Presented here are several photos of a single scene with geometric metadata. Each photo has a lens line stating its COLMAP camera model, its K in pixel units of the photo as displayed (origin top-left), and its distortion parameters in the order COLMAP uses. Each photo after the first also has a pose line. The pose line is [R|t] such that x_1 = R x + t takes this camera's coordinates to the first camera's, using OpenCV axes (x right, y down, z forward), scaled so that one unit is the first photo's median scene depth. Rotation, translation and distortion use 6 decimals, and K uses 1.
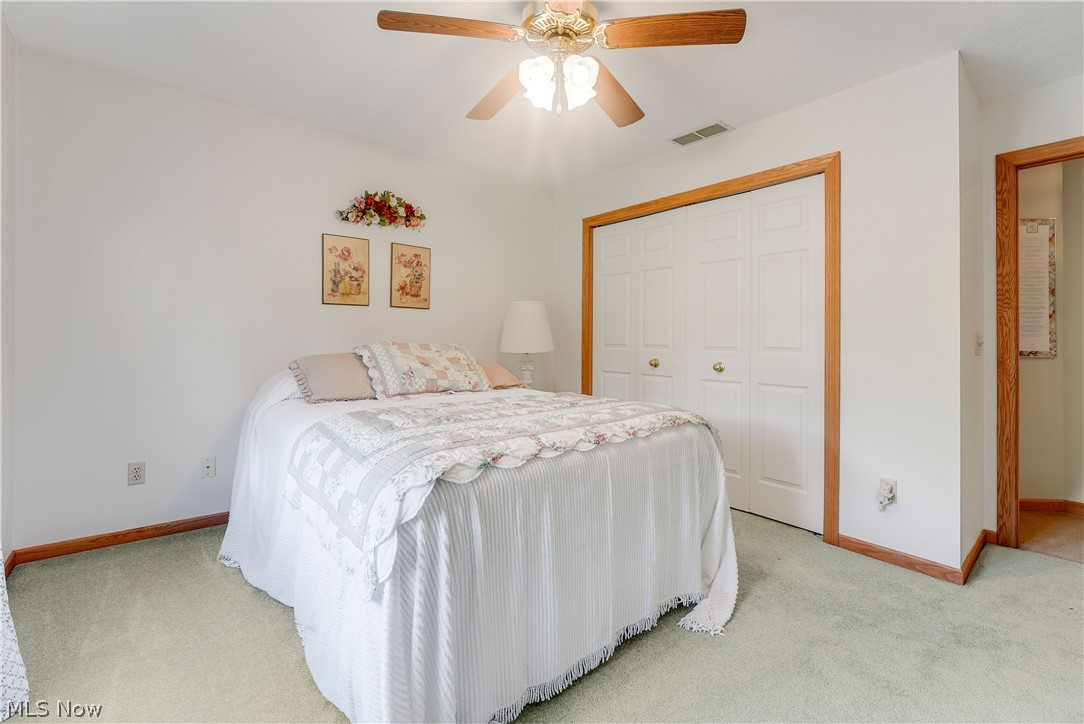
lens RADIAL K [[467.1, 0, 536.3], [0, 467.1, 338.8], [0, 0, 1]] dist [-0.049170, 0.000094]
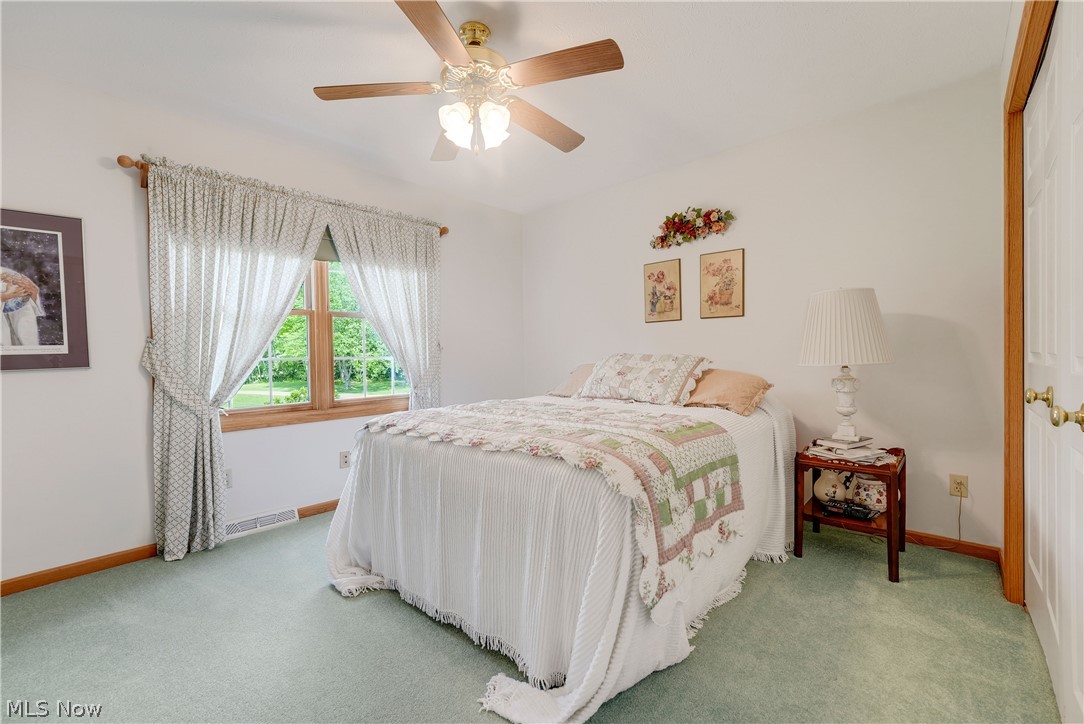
lens RADIAL K [[453.1, 0, 542.0], [0, 453.1, 362.0], [0, 0, 1]] dist [-0.029122, -0.000006]
pose [[0.136416, 0.005959, -0.990634, 0.650327], [0.023020, 0.999693, 0.009183, 0.010128], [0.990384, -0.024058, 0.136237, 0.542069]]
